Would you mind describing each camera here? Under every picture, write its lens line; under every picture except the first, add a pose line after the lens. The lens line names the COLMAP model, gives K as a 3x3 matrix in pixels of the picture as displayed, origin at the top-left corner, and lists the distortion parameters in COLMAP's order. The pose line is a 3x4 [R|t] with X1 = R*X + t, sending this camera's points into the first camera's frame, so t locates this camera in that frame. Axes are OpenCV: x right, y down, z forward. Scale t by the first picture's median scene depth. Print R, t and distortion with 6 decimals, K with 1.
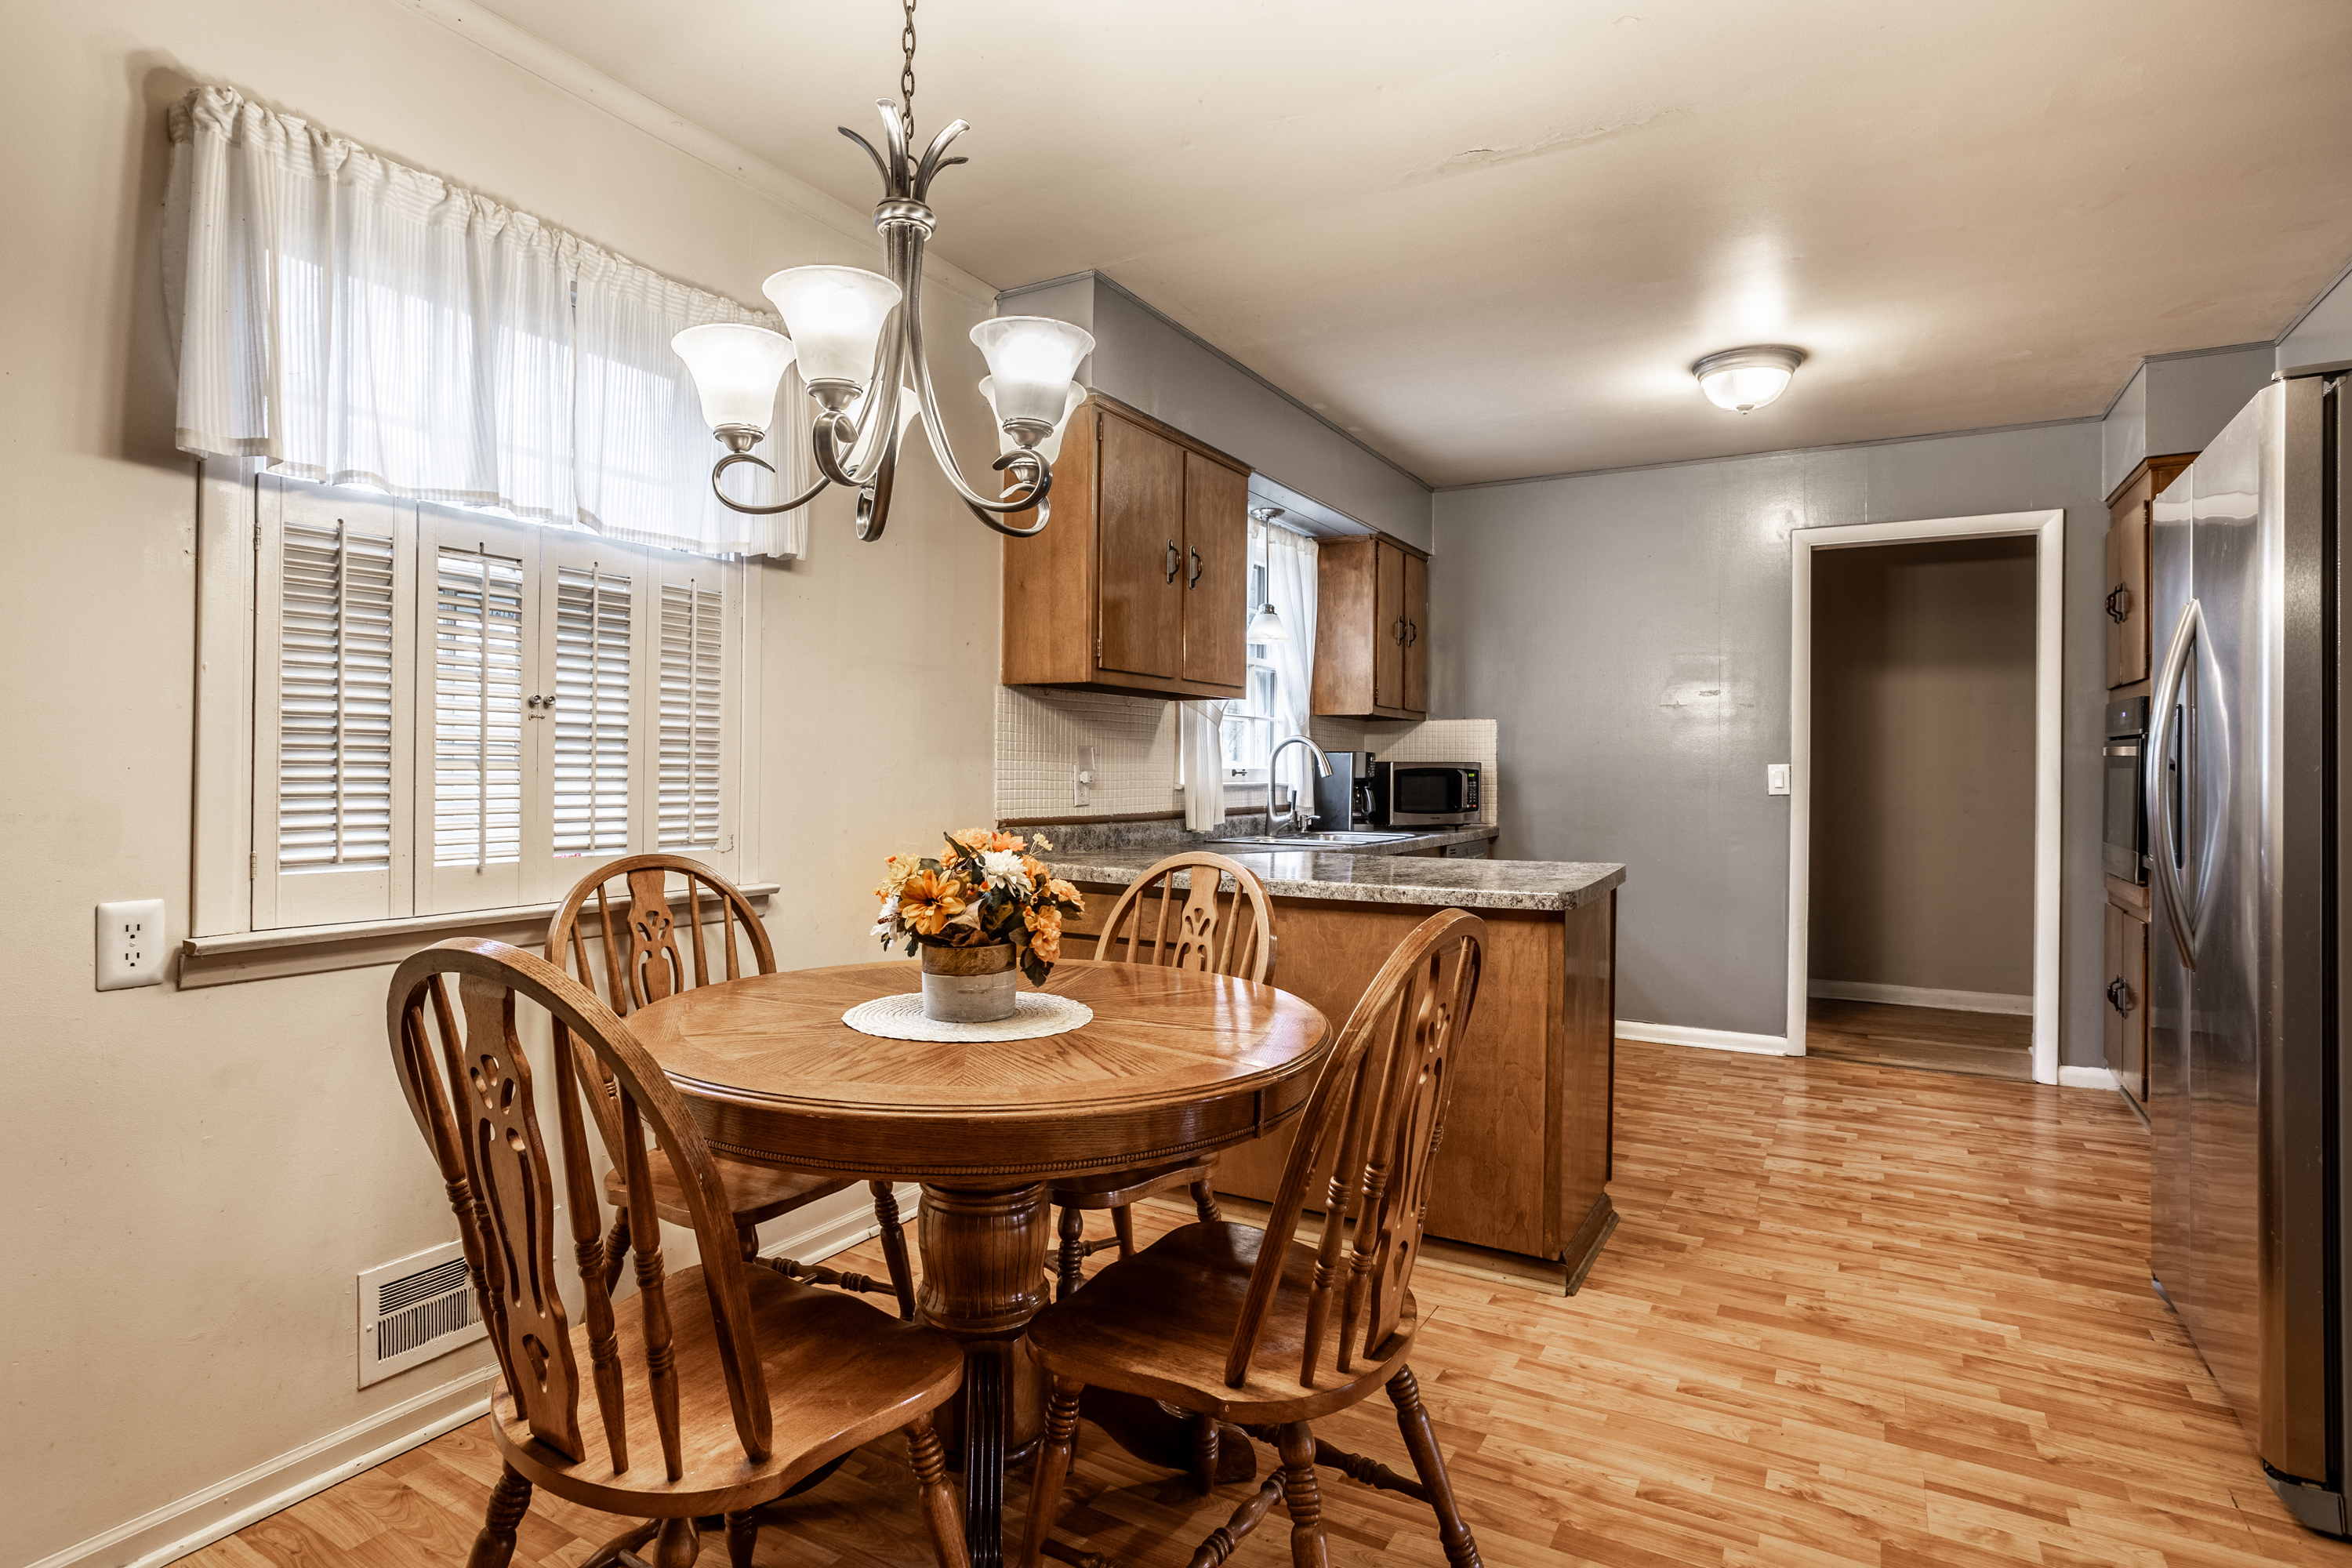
lens RADIAL K [[1220.2, 0, 1185.1], [0, 1220.2, 765.7], [0, 0, 1]] dist [-0.053051, 0.035795]
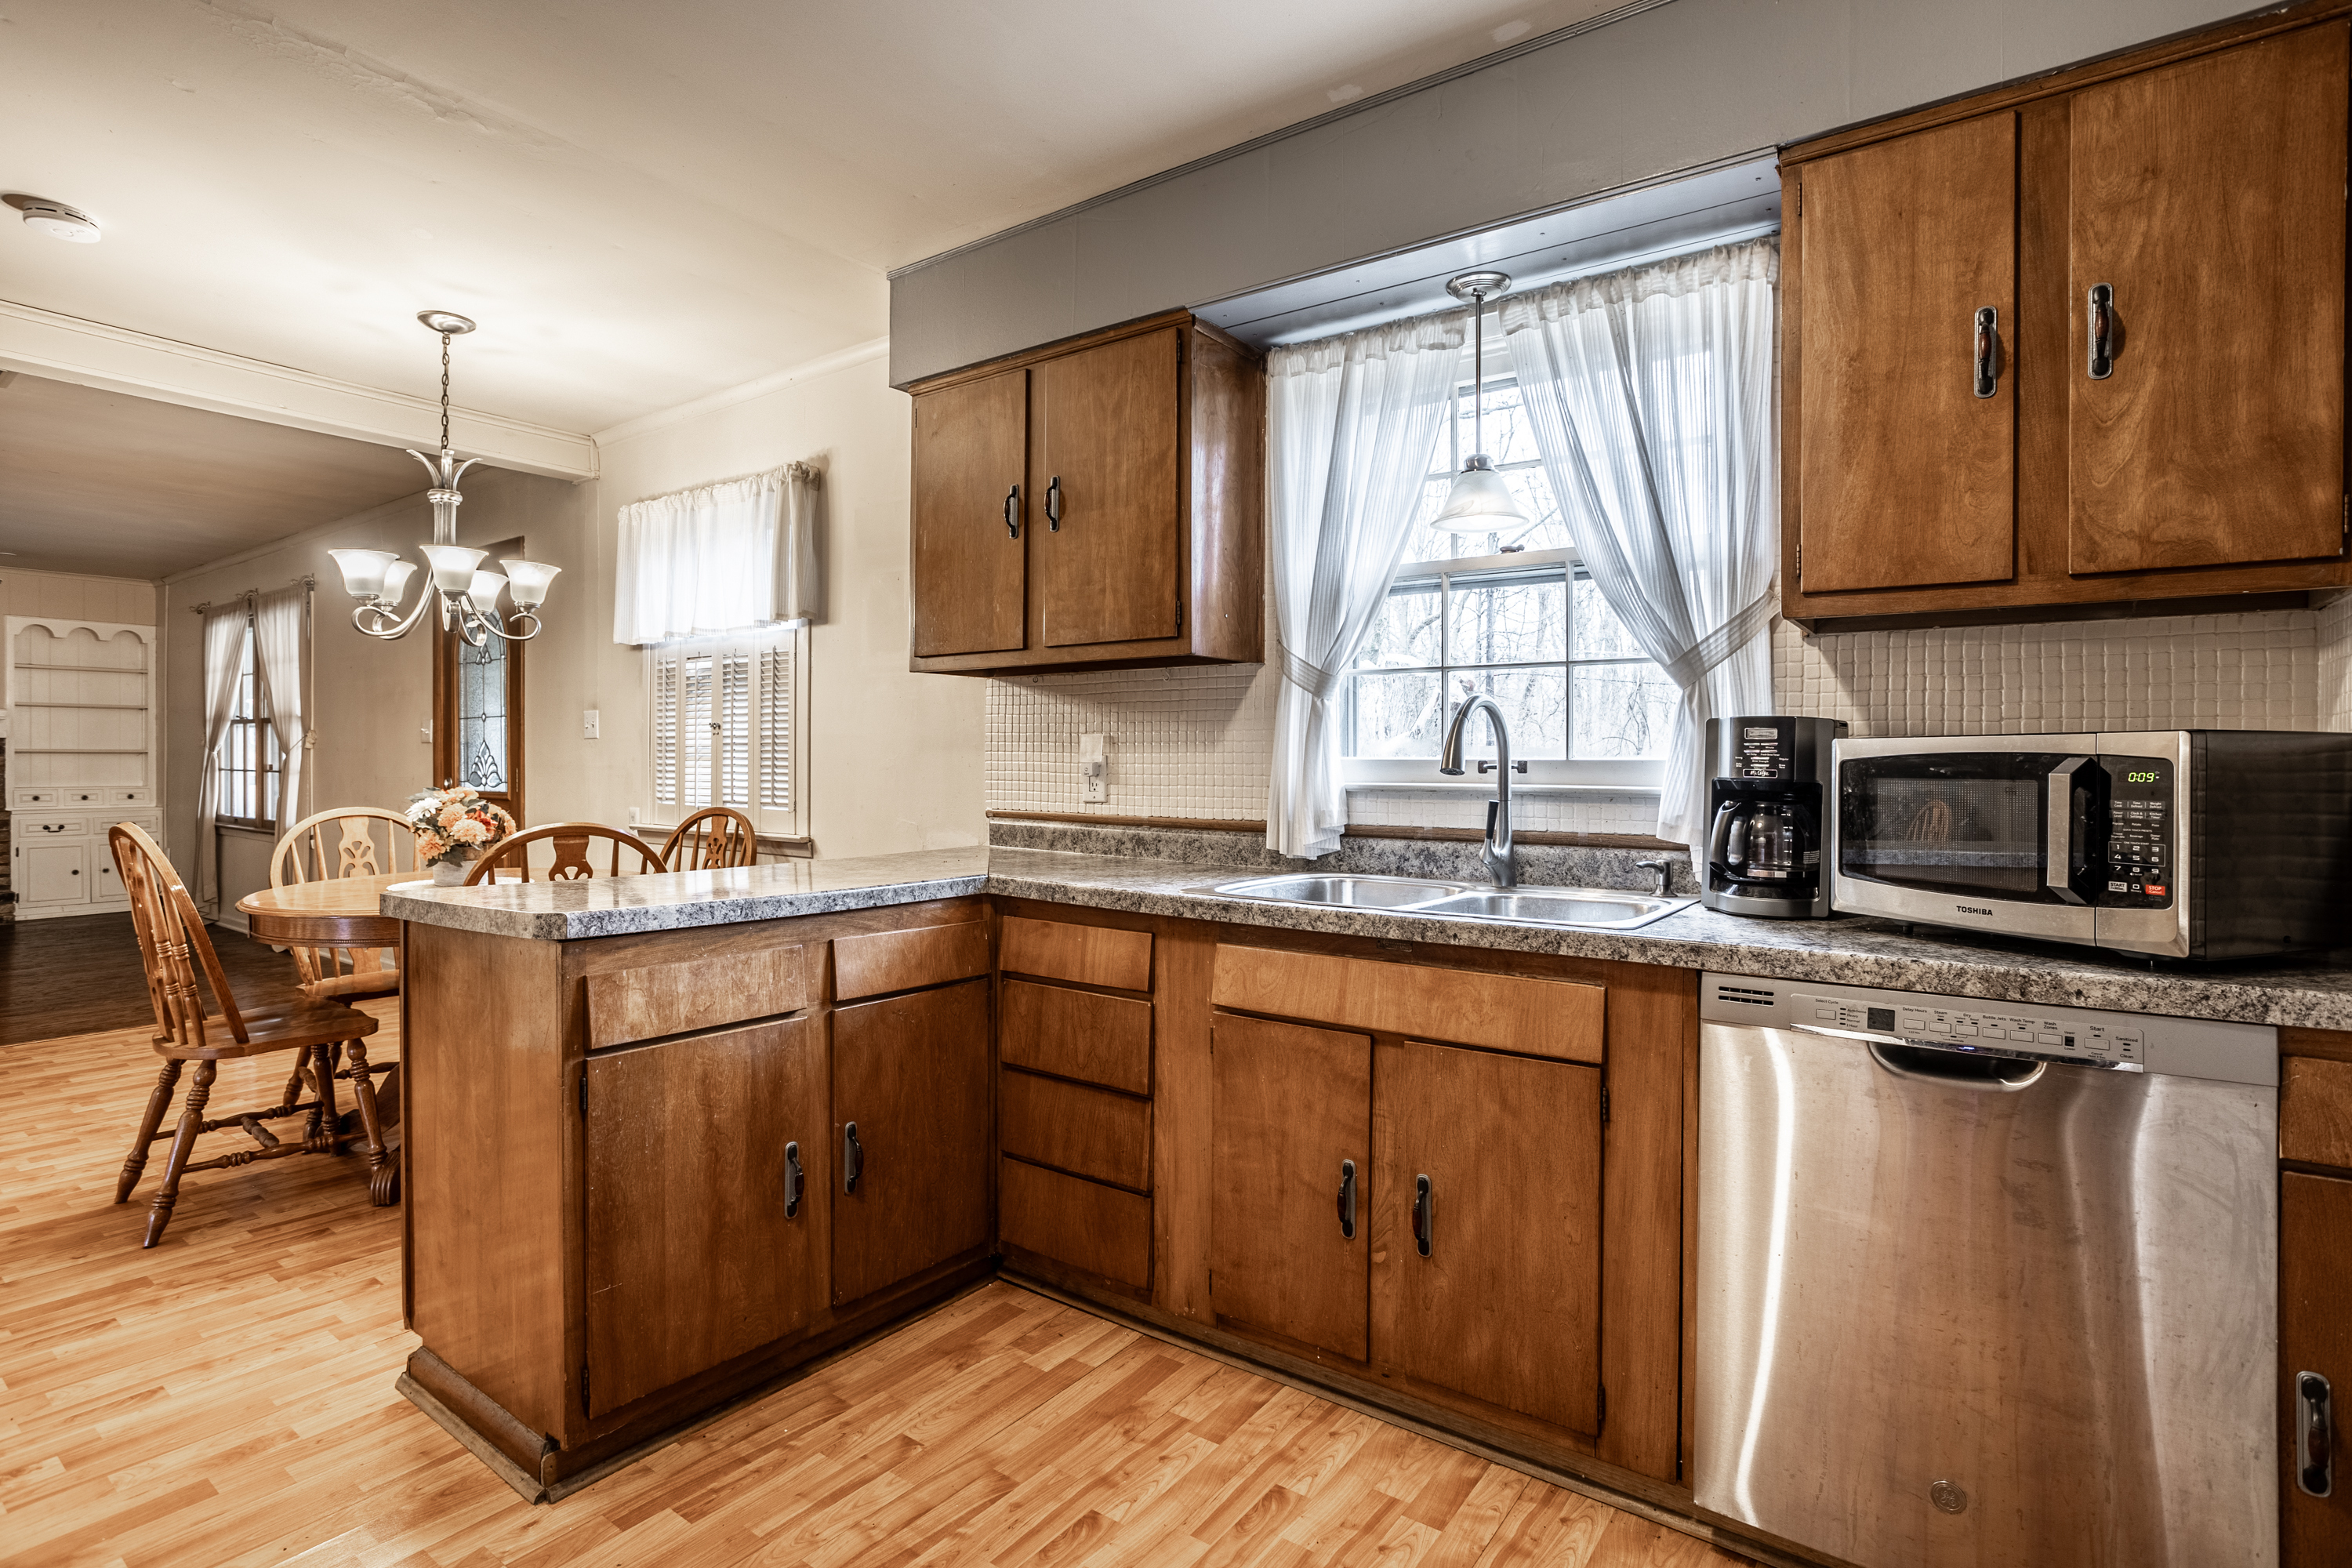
lens RADIAL K [[1220.2, 0, 1185.1], [0, 1220.2, 765.7], [0, 0, 1]] dist [-0.053051, 0.035795]
pose [[-0.140324, 0.000247, -0.990106, 1.236414], [0.000562, 1.000000, 0.000170, 0.010628], [0.990106, -0.000533, -0.140324, 1.922803]]
